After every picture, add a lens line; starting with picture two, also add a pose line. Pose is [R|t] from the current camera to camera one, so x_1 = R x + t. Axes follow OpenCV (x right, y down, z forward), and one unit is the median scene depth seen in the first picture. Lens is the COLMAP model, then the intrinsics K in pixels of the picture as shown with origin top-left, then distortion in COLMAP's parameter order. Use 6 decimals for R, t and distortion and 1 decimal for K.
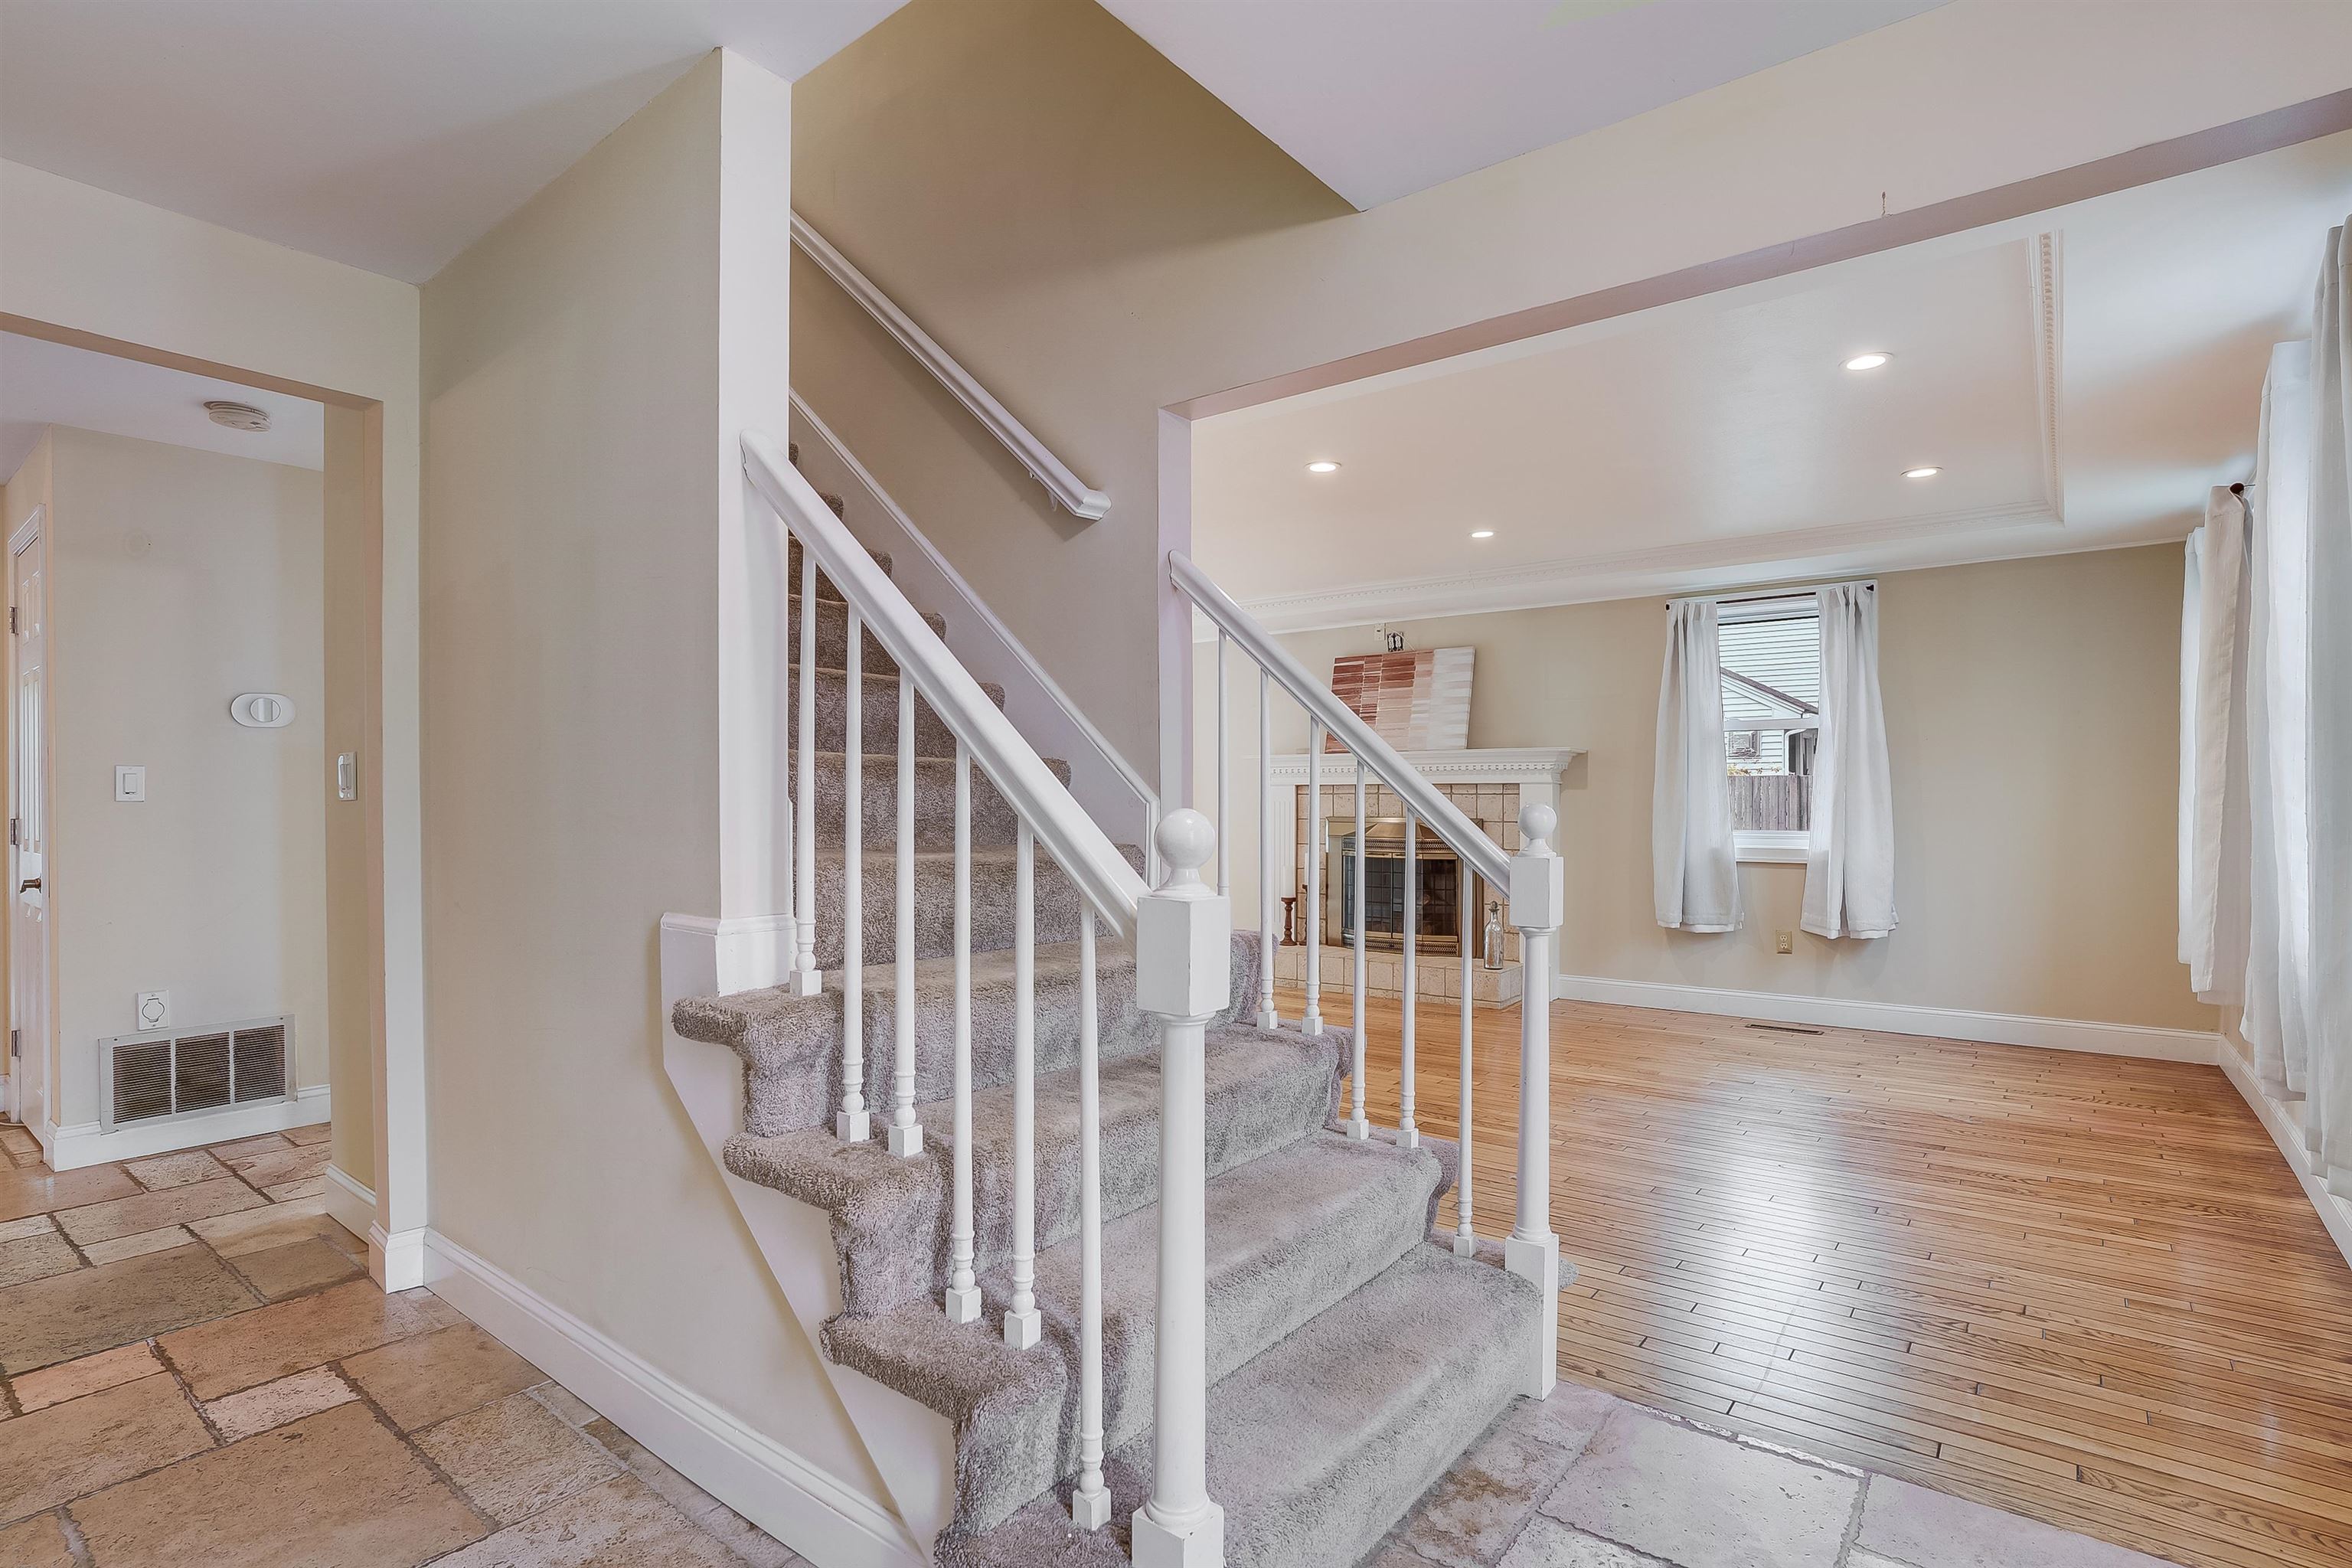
lens RADIAL K [[1149.5, 0, 1181.7], [0, 1149.5, 820.4], [0, 0, 1]] dist [-0.000530, -0.000142]
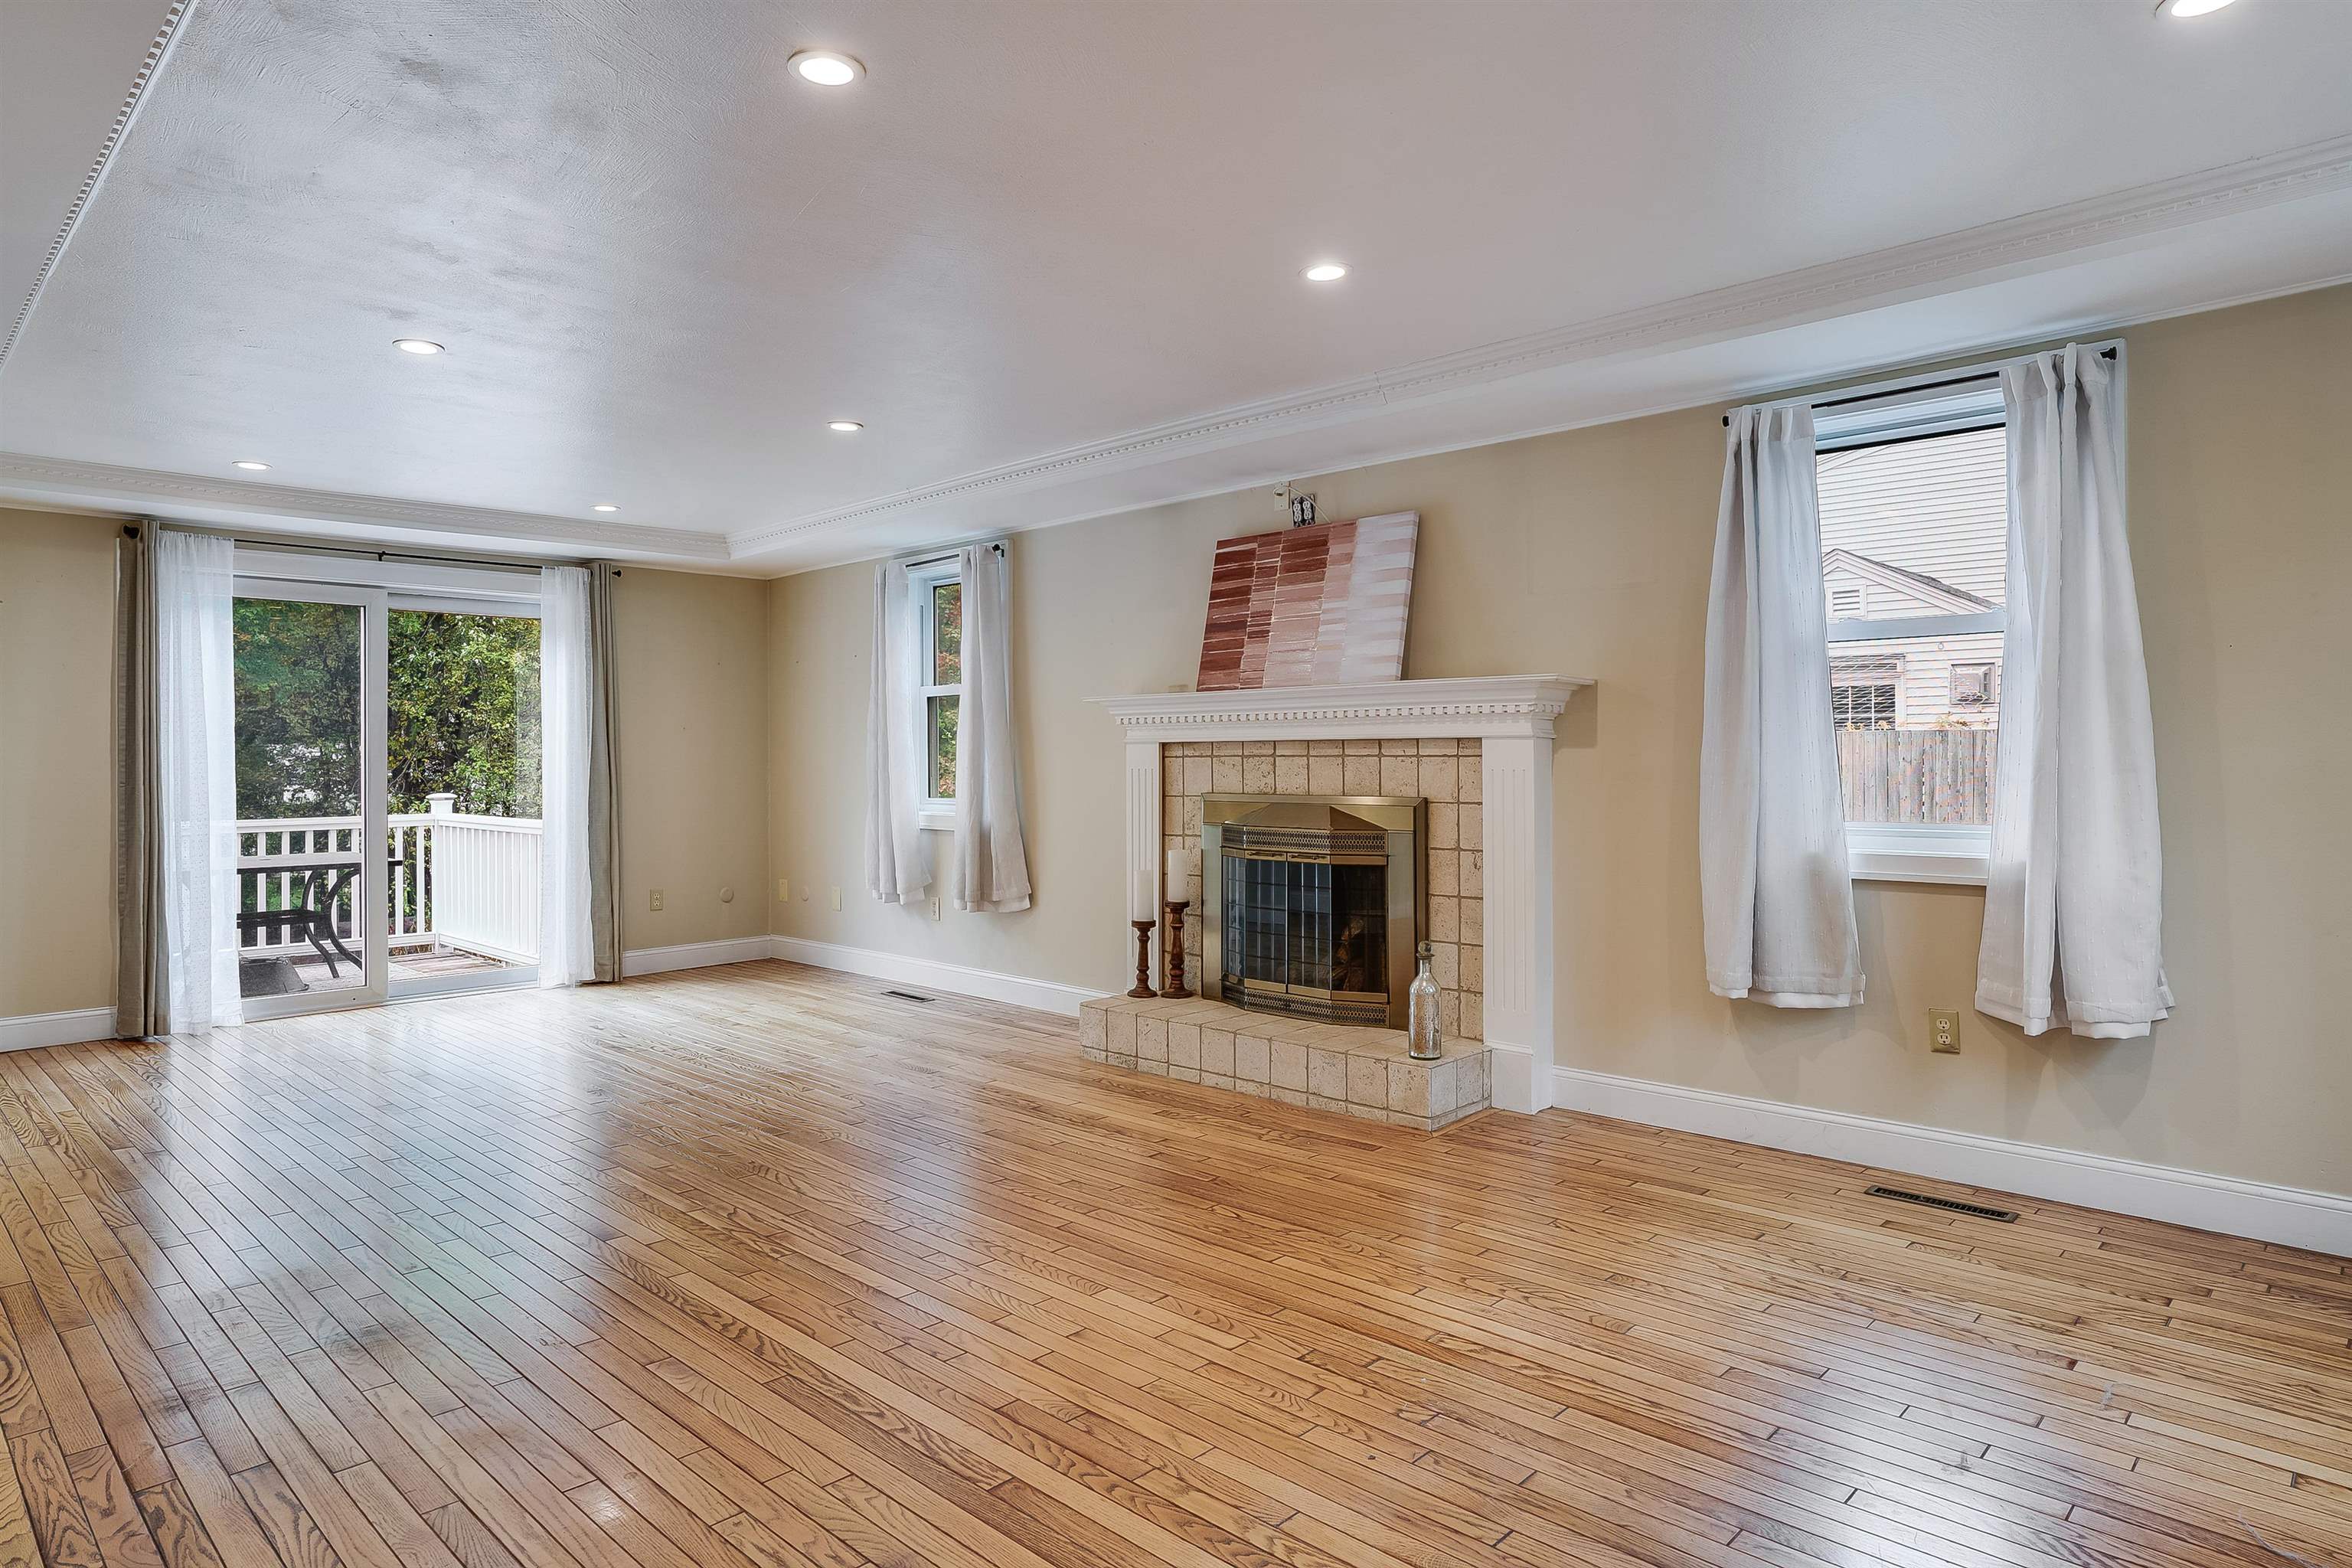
lens RADIAL K [[1341.8, 0, 1170.3], [0, 1341.8, 767.2], [0, 0, 1]] dist [-0.001572, 0.030592]
pose [[0.993393, 0.001134, -0.114758, 0.217772], [-0.003237, 0.999830, -0.018136, -0.004294], [0.114718, 0.018388, 0.993228, 0.305560]]
